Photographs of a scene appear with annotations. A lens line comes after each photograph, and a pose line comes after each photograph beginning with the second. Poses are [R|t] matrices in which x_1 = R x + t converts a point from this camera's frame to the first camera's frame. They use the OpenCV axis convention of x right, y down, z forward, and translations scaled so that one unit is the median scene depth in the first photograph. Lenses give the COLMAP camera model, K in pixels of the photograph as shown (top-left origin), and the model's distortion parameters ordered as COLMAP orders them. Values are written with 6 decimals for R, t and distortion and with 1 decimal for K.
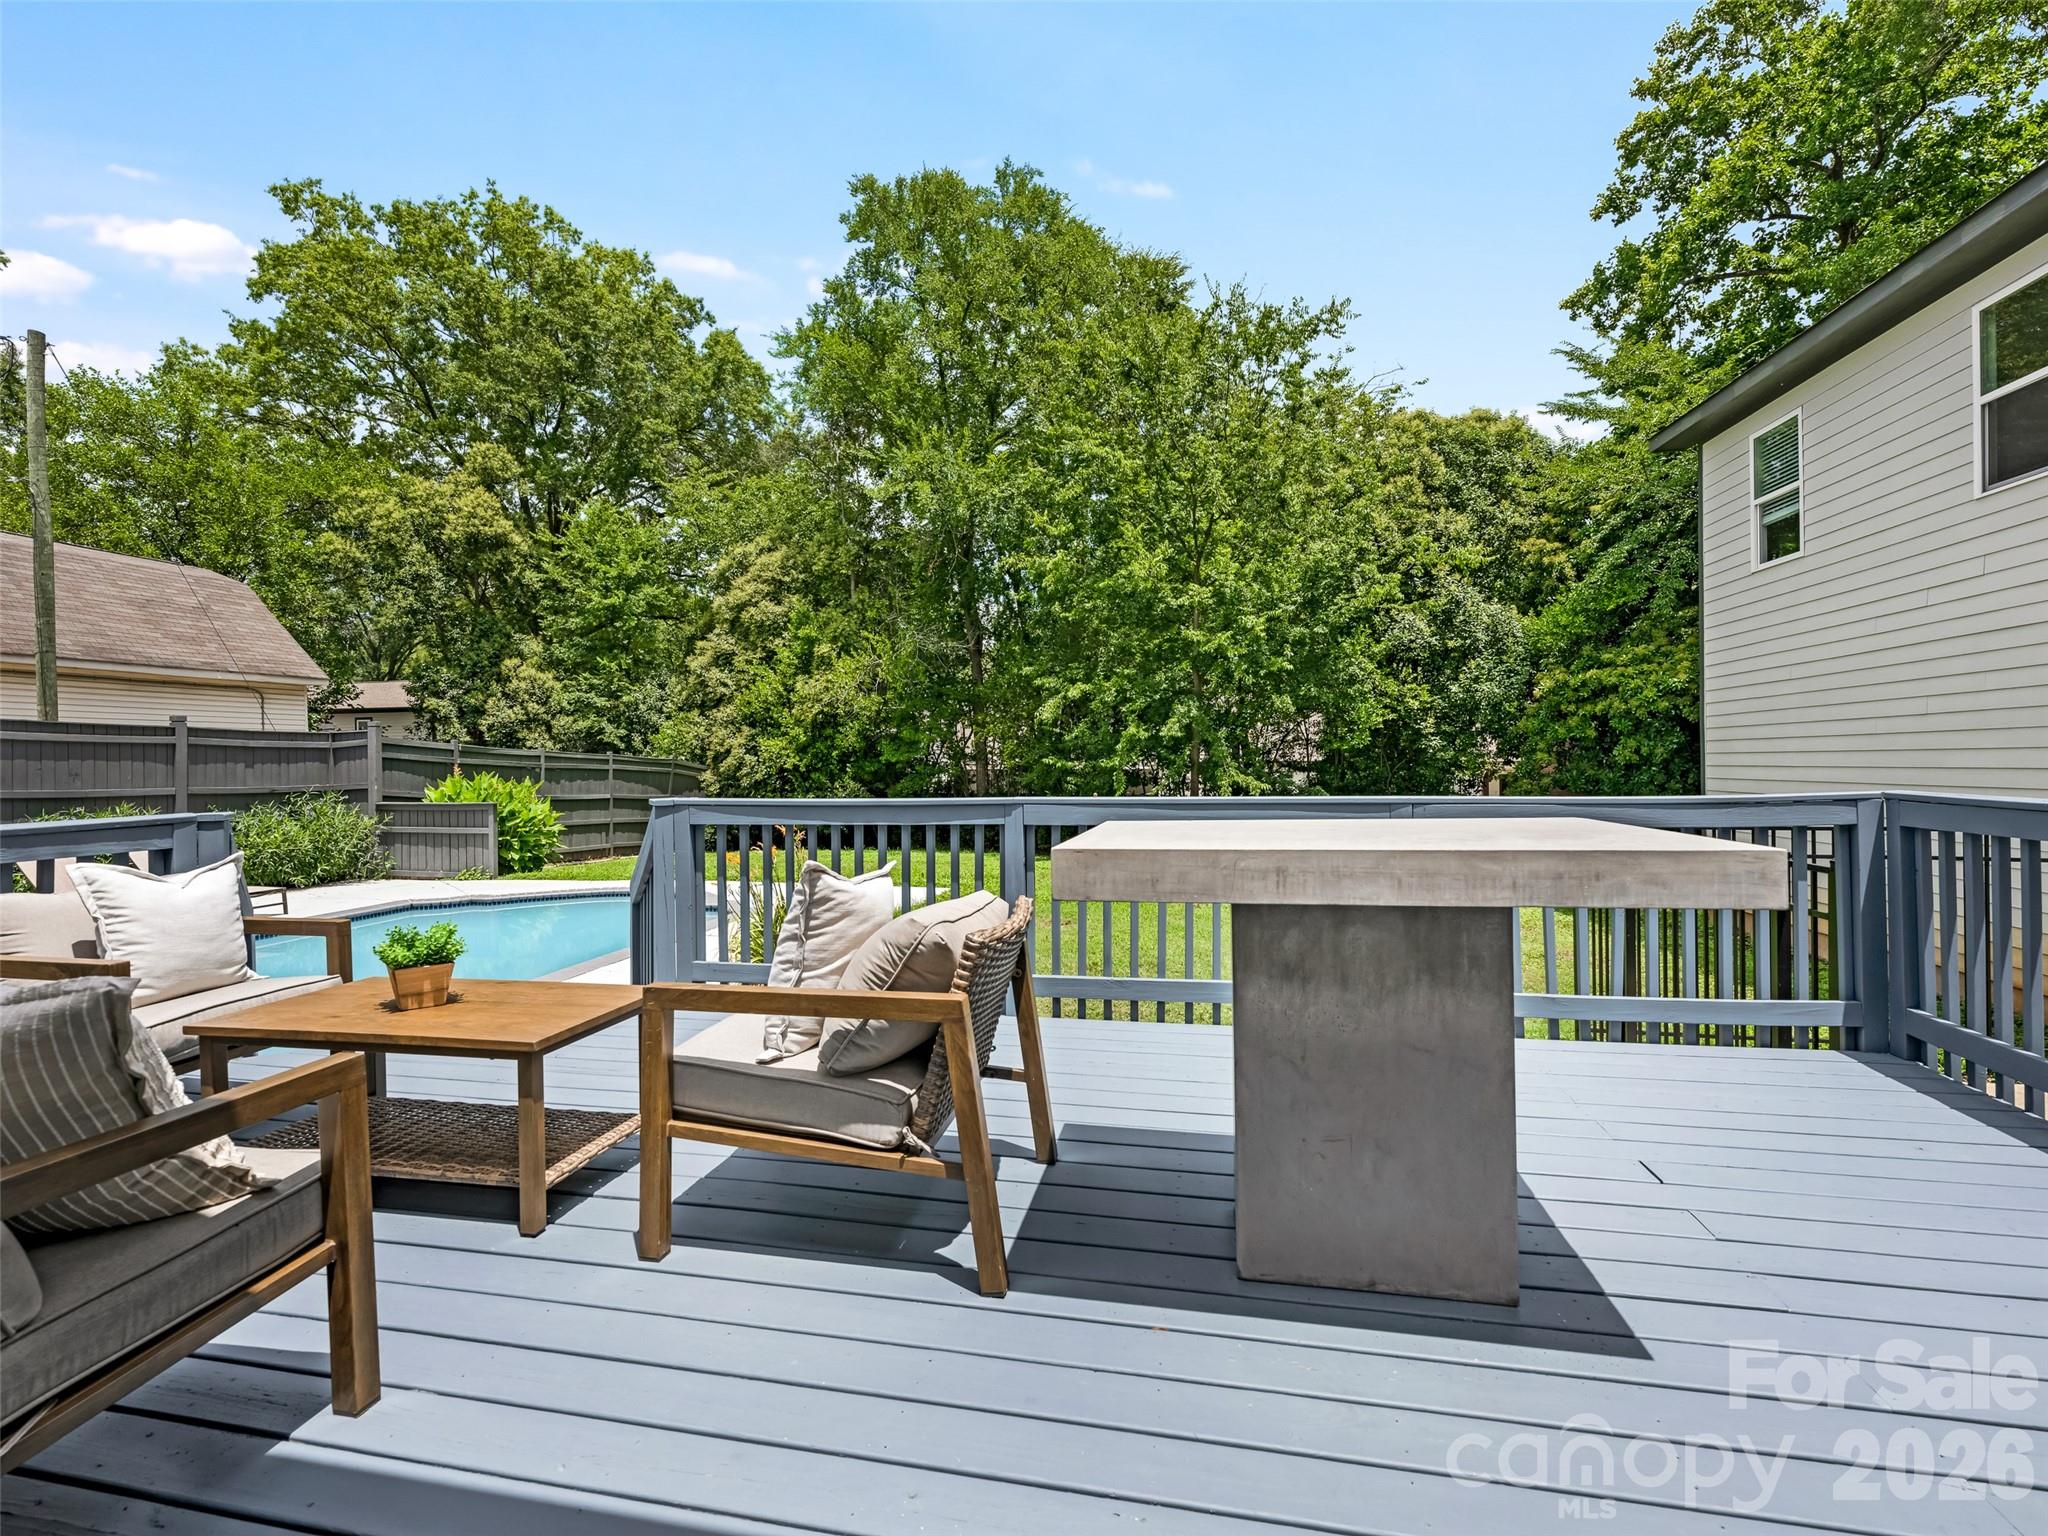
lens RADIAL K [[947.6, 0, 1007.0], [0, 947.6, 769.7], [0, 0, 1]] dist [-0.009086, 0.002371]
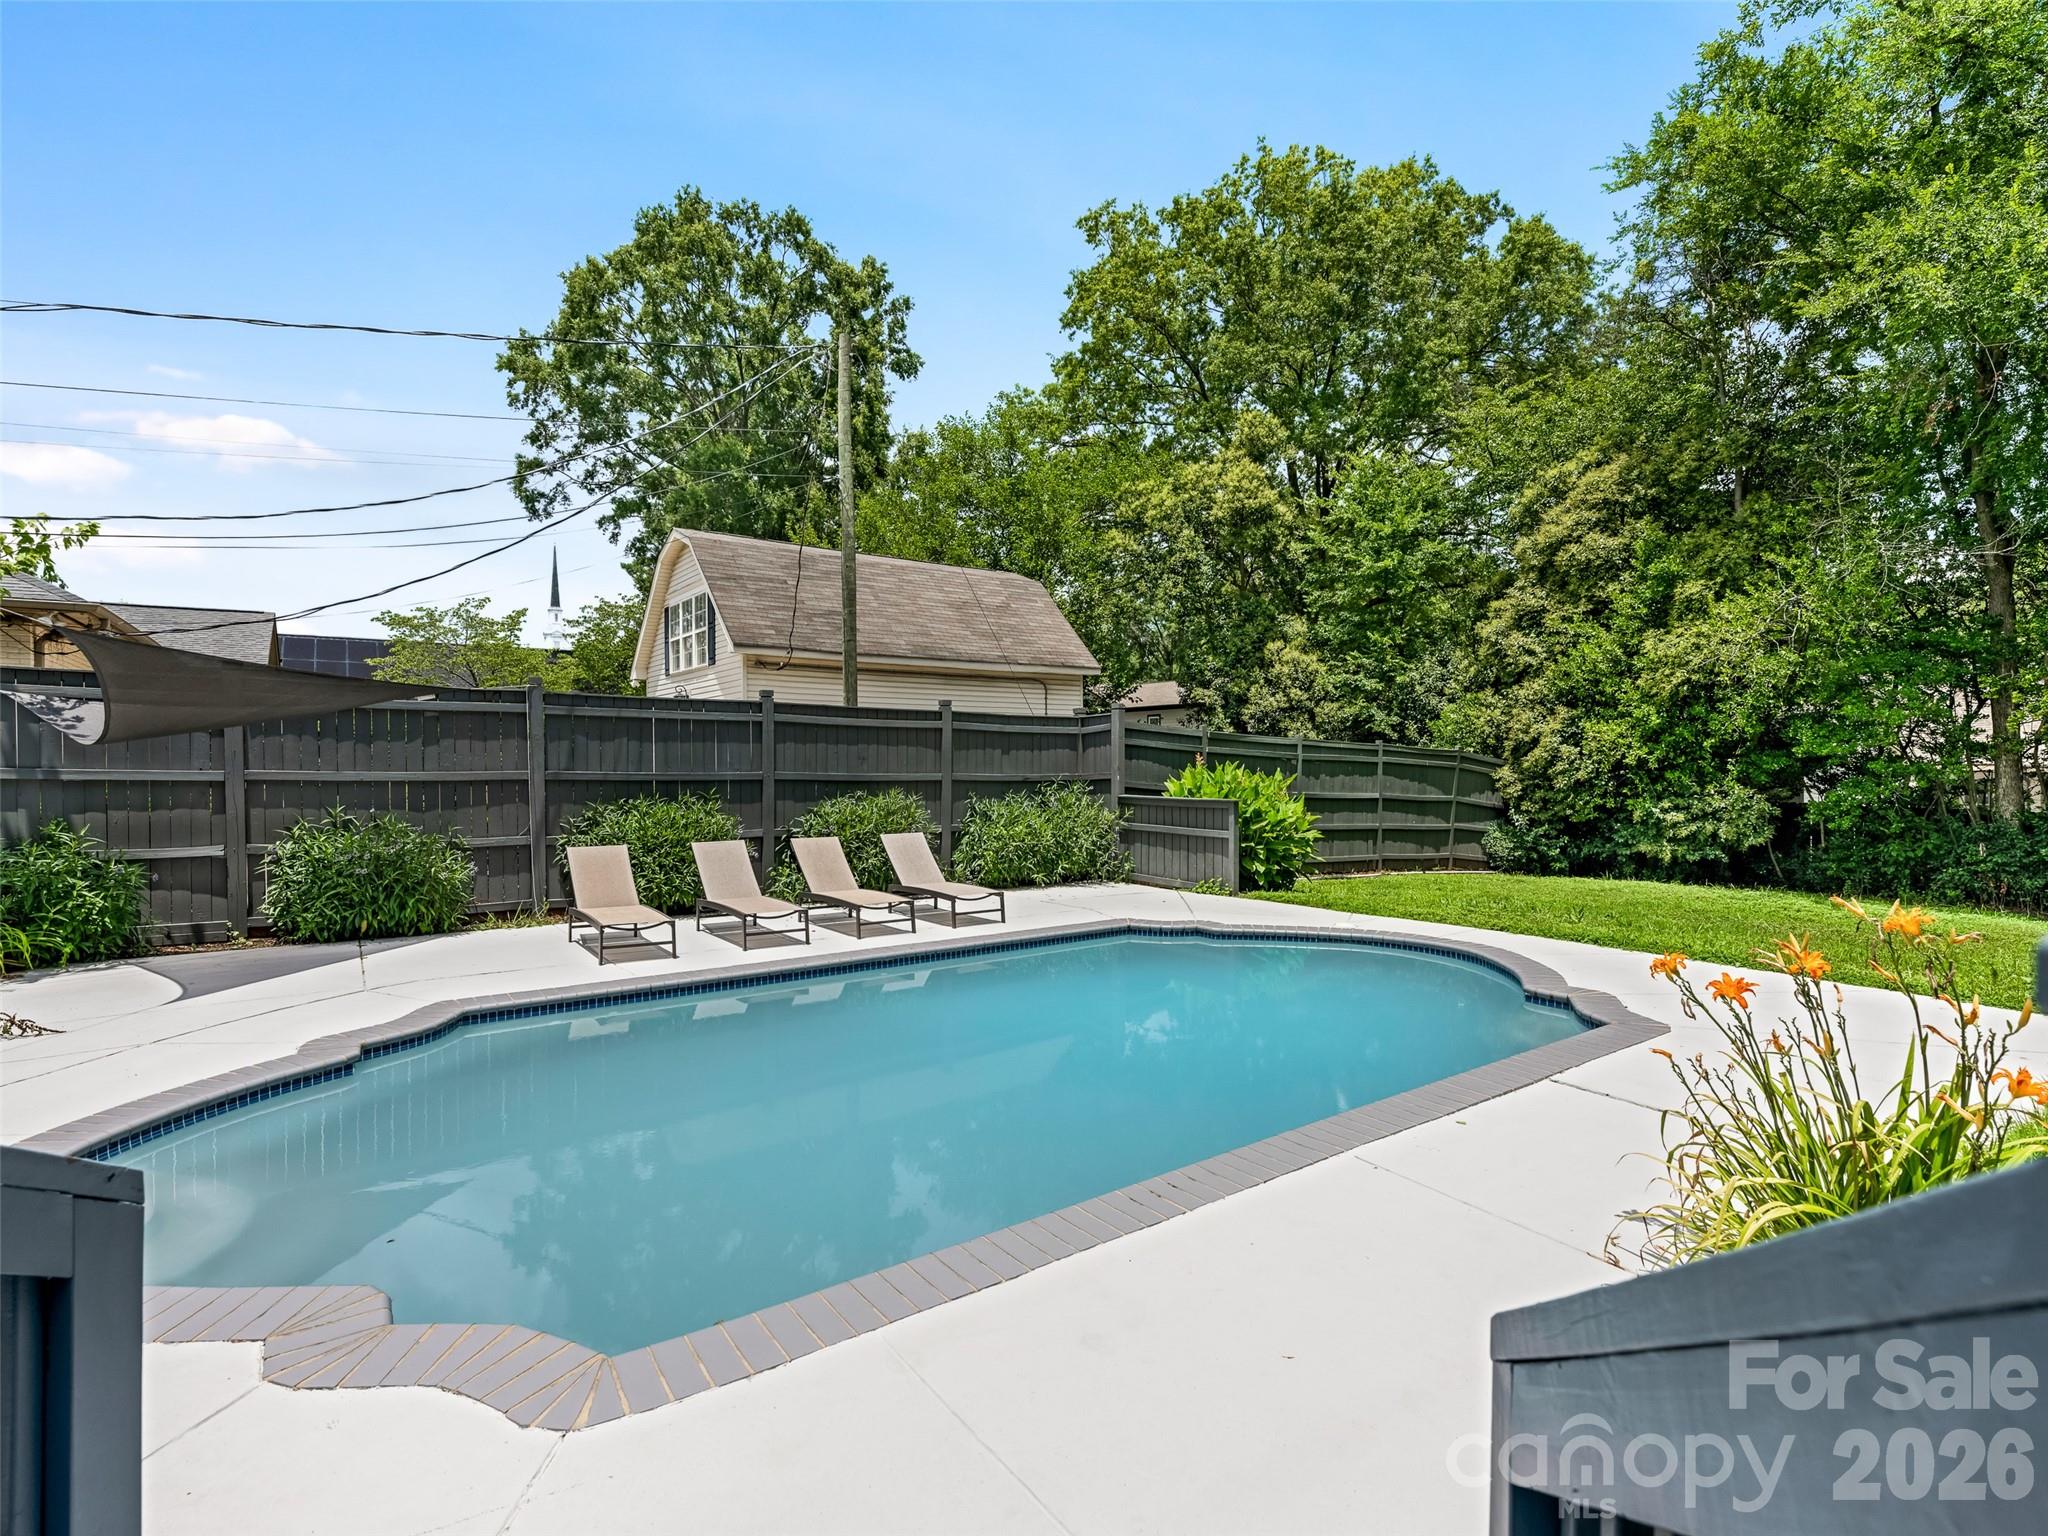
lens RADIAL K [[997.7, 0, 1014.9], [0, 997.7, 767.9], [0, 0, 1]] dist [-0.000477, -0.000115]
pose [[0.733156, 0.012897, -0.679939, -0.055995], [-0.012834, 0.999904, 0.005127, 0.003228], [0.679940, 0.004967, 0.733251, 0.133817]]
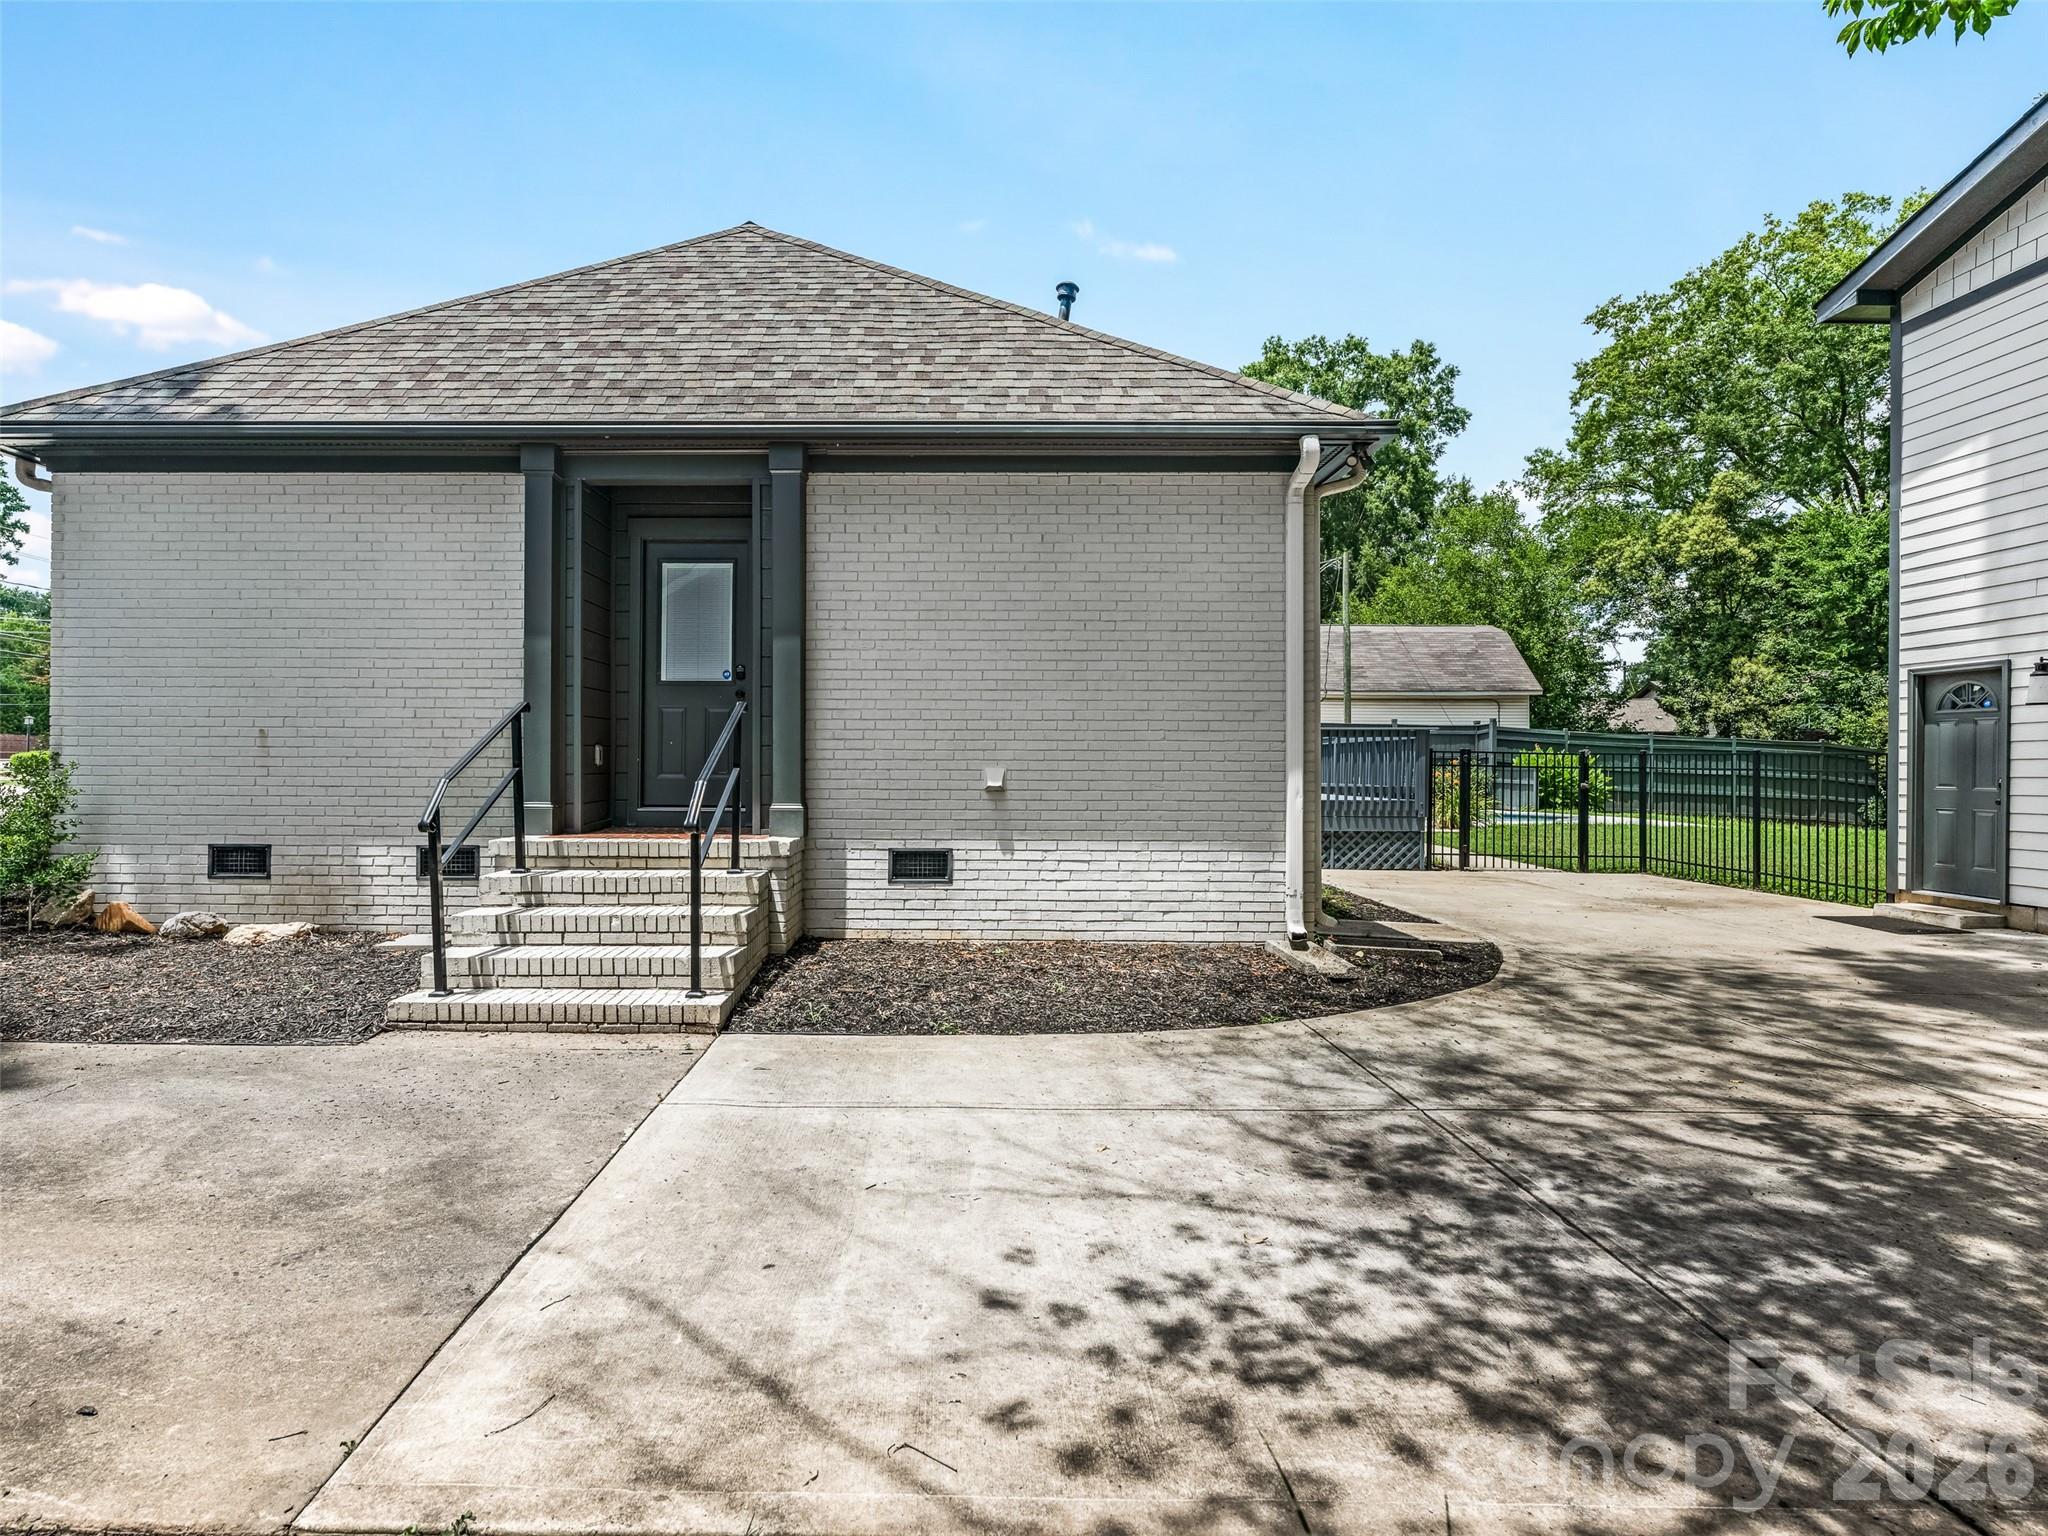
lens RADIAL K [[997.7, 0, 957.3], [0, 997.7, 761.2], [0, 0, 1]] dist [-0.000477, -0.000115]
pose [[0.207506, 0.011854, -0.978162, 0.496359], [-0.016278, 0.999830, 0.008663, 0.014209], [0.978098, 0.014125, 0.207664, -0.184875]]
